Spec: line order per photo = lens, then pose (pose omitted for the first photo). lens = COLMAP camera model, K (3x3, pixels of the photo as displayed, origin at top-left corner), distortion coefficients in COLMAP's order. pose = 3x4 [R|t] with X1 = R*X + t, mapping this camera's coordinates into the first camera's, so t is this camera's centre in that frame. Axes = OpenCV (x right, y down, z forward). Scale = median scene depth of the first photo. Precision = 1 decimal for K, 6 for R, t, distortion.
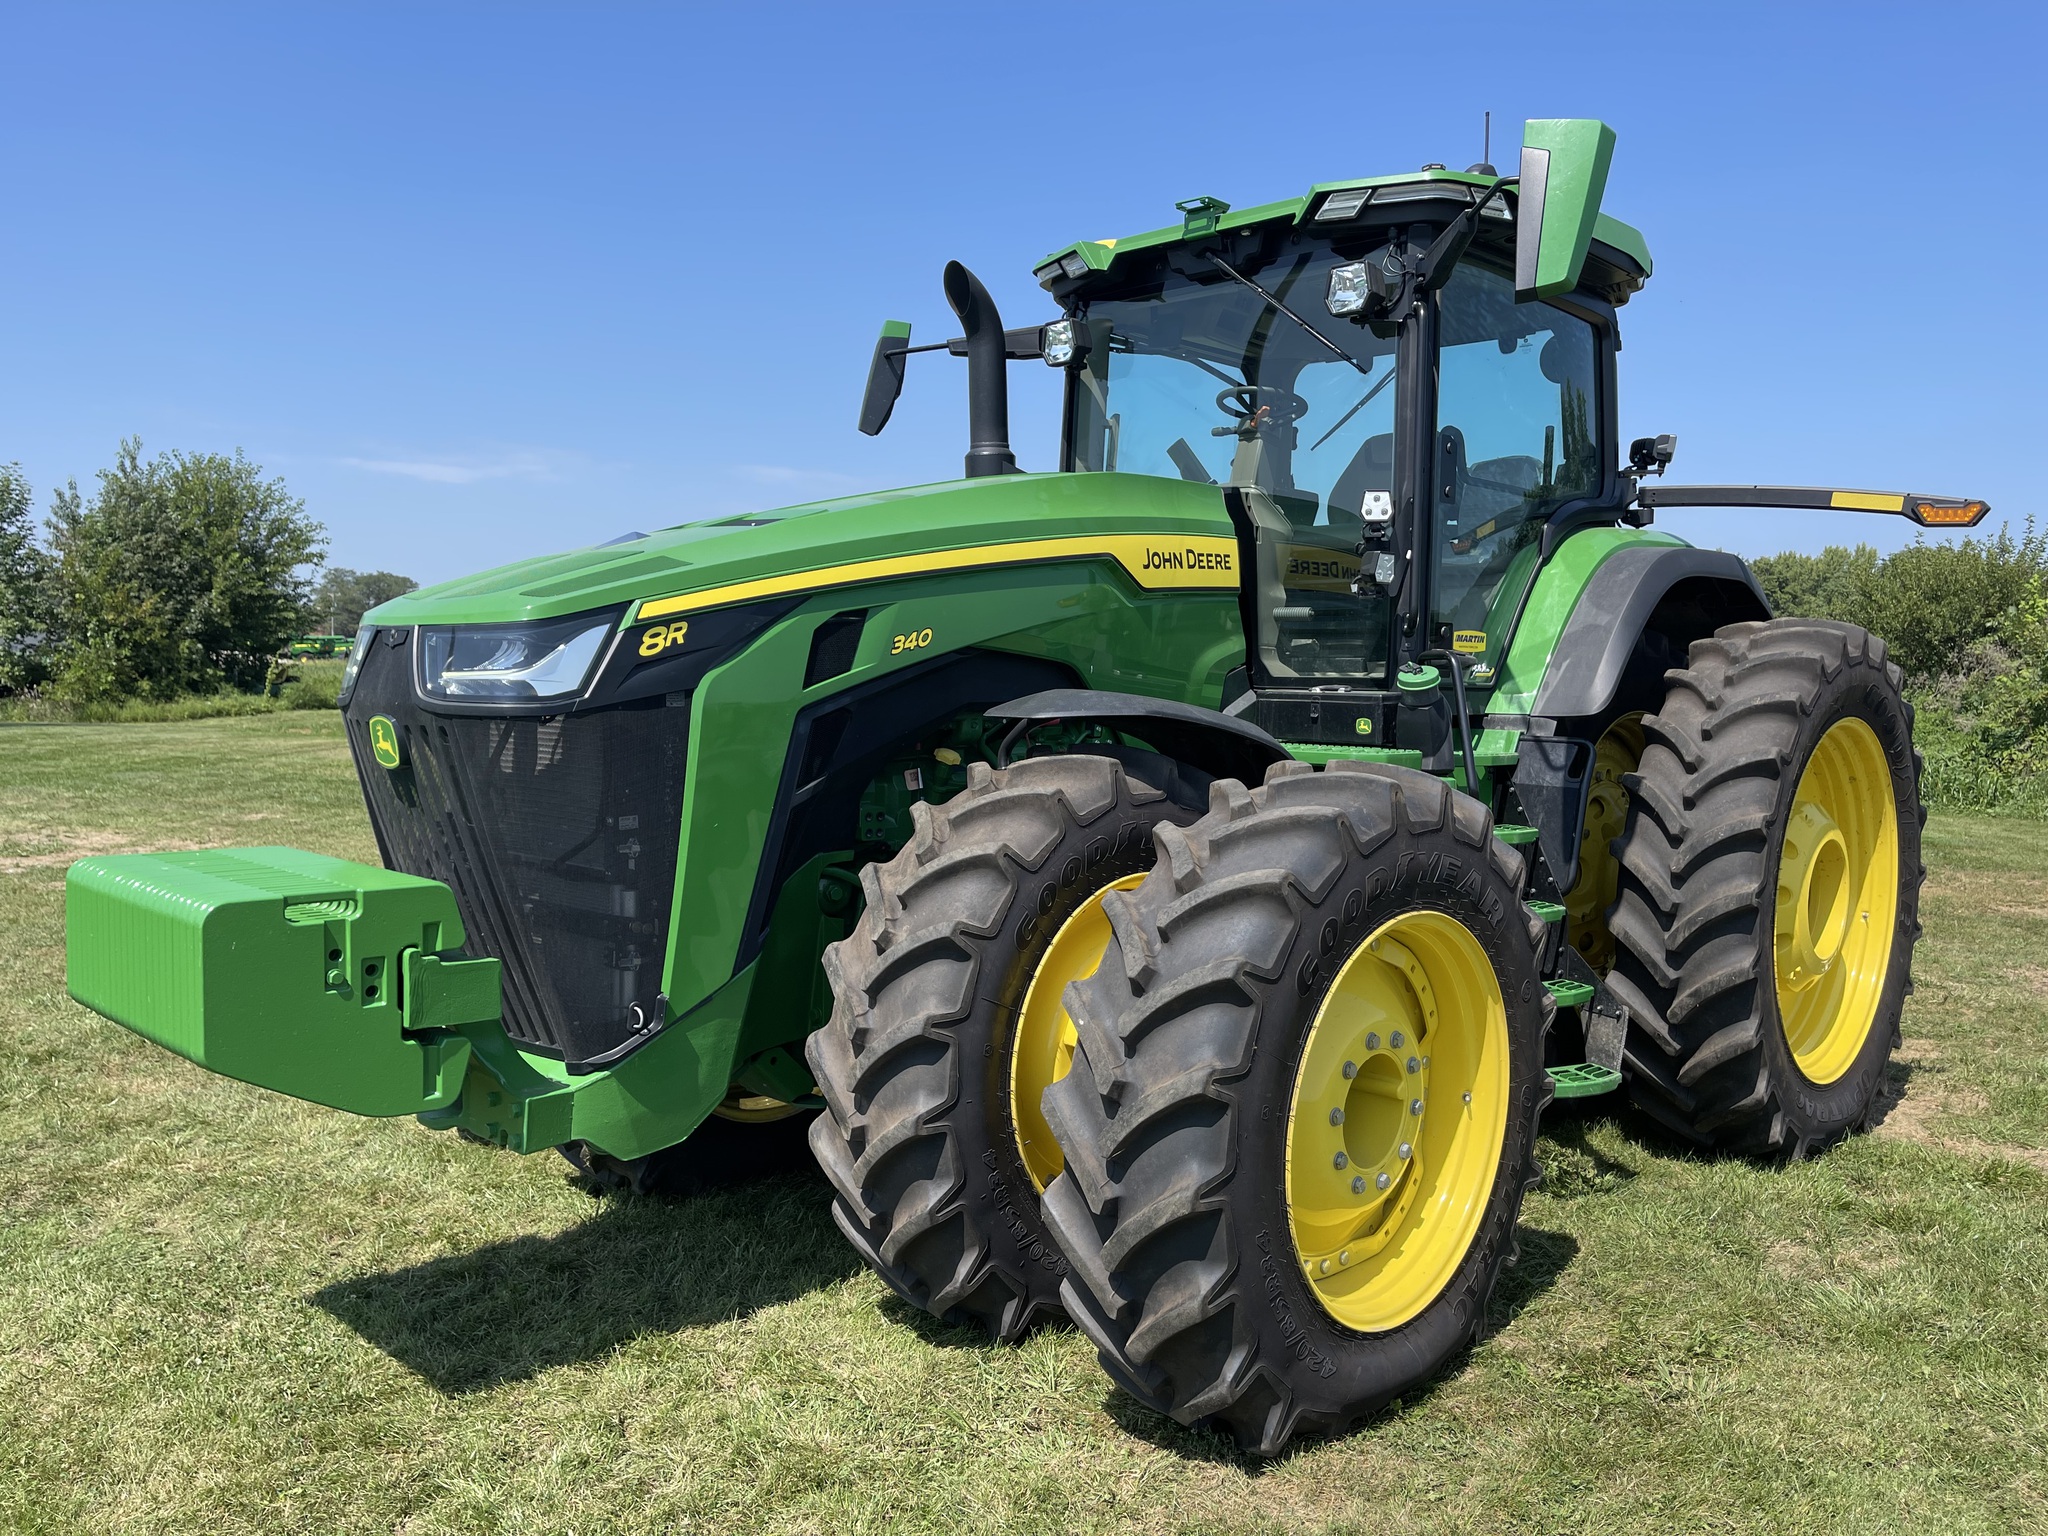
lens RADIAL K [[1509.8, 0, 1051.8], [0, 1509.8, 775.6], [0, 0, 1]] dist [0.033400, -0.002337]
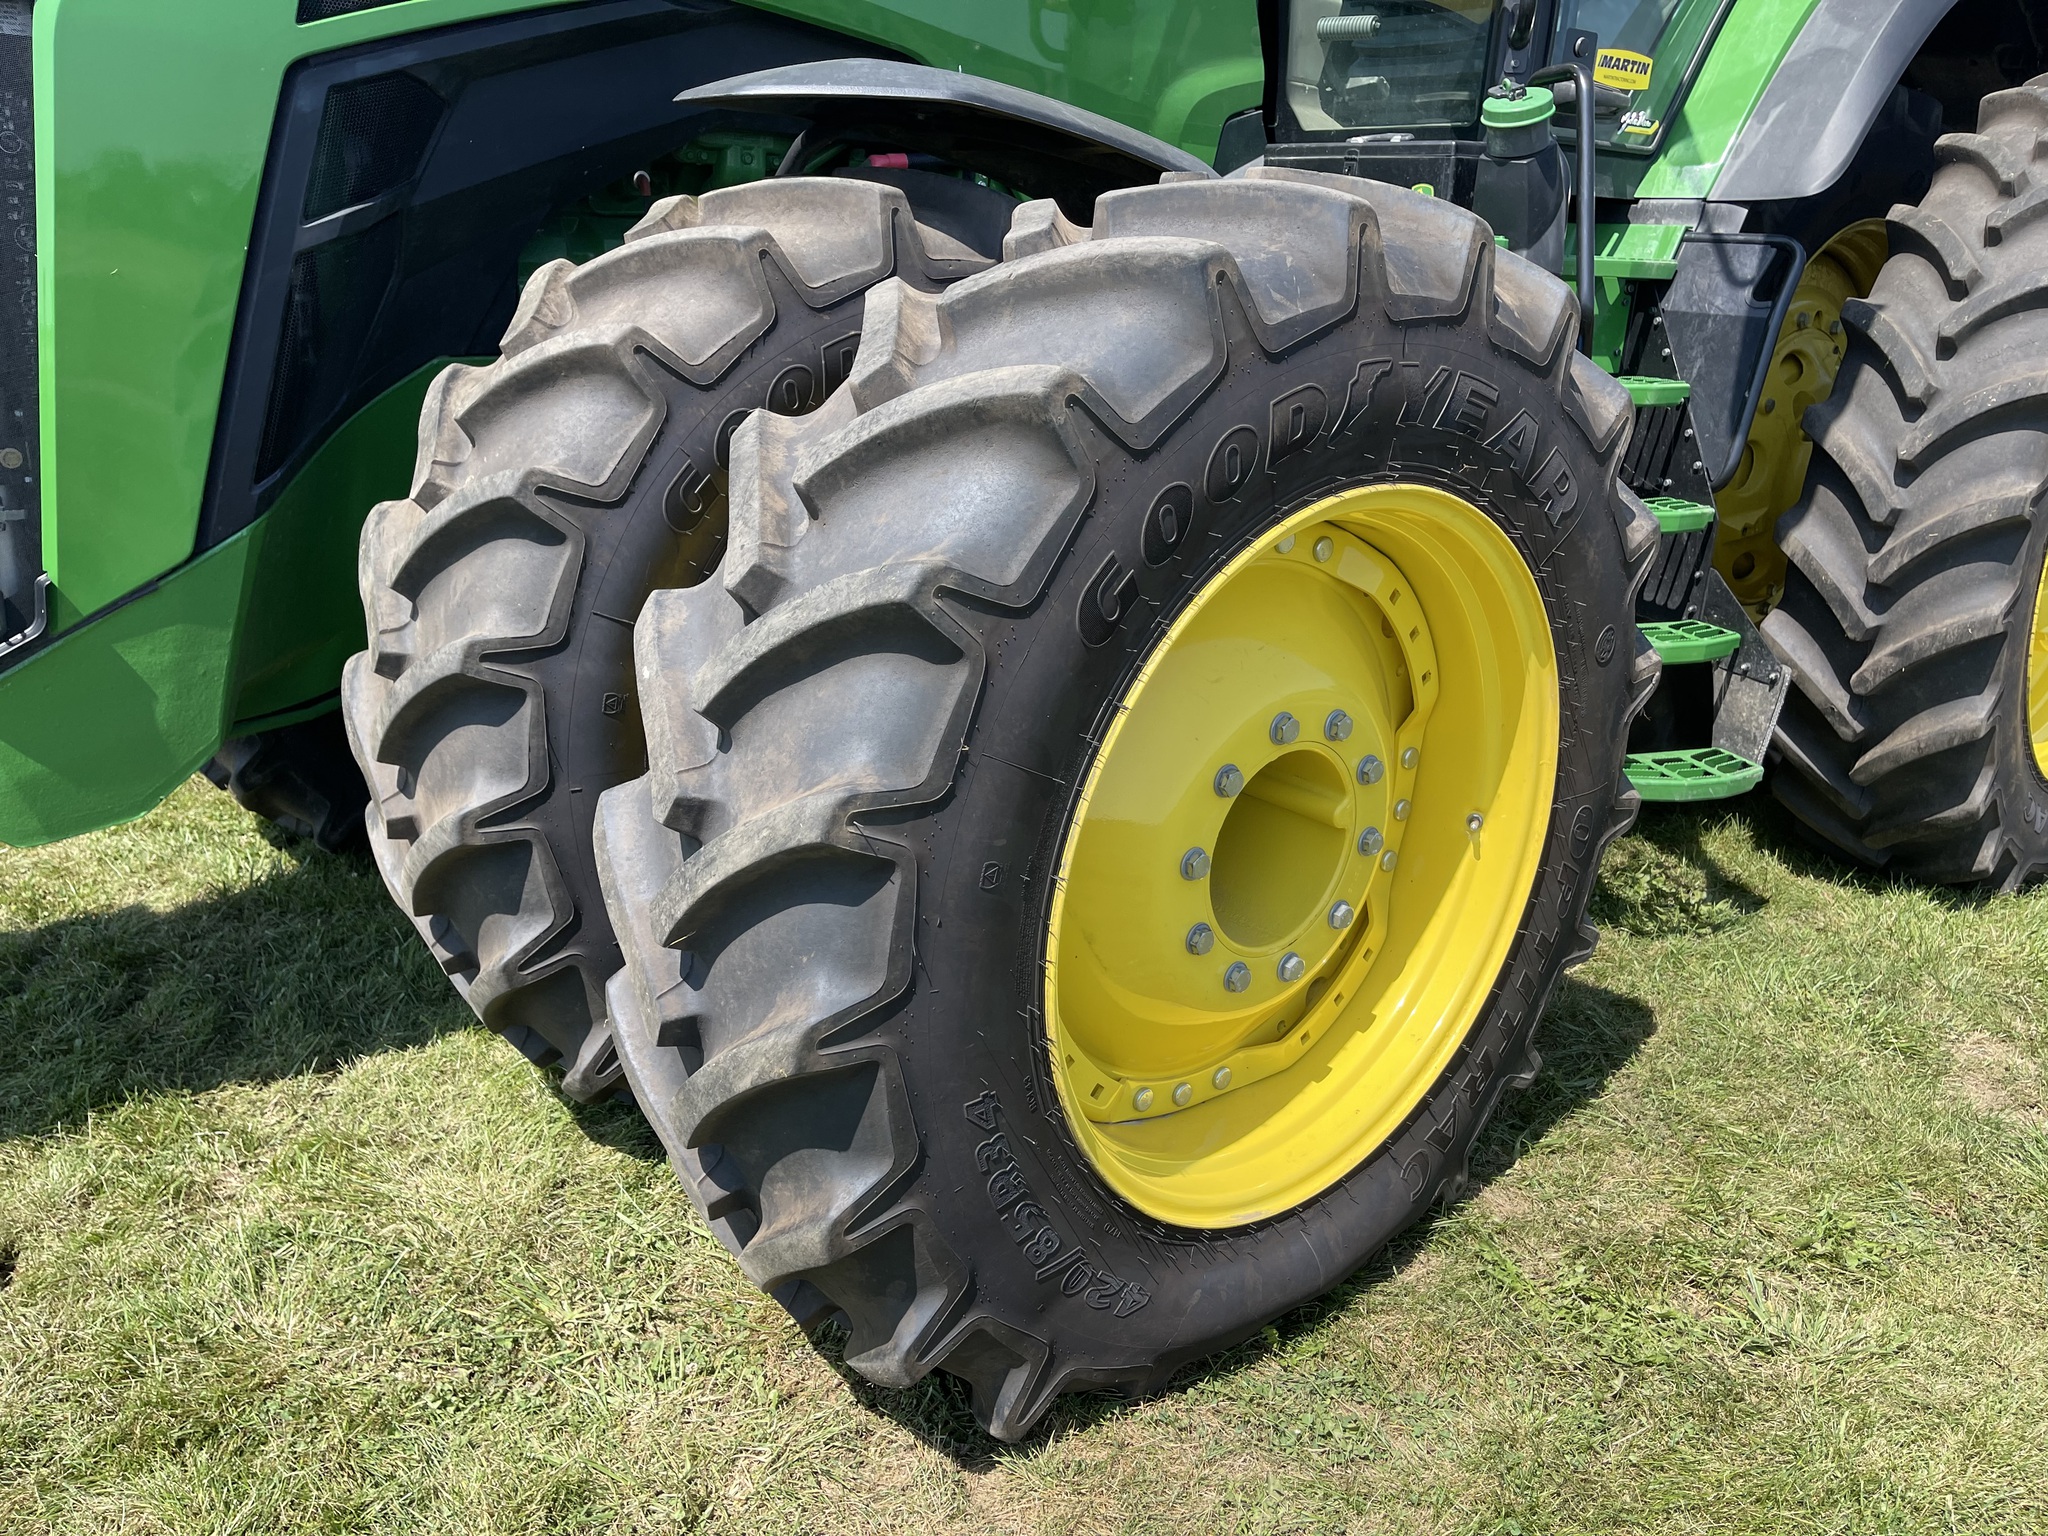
lens RADIAL K [[1523.4, 0, 1041.4], [0, 1523.4, 769.1], [0, 0, 1]] dist [0.078649, -0.106521]
pose [[0.994605, 0.058236, -0.085844, 0.156321], [-0.034643, 0.966507, 0.254290, 0.049419], [0.097777, -0.249944, 0.963311, 0.420645]]
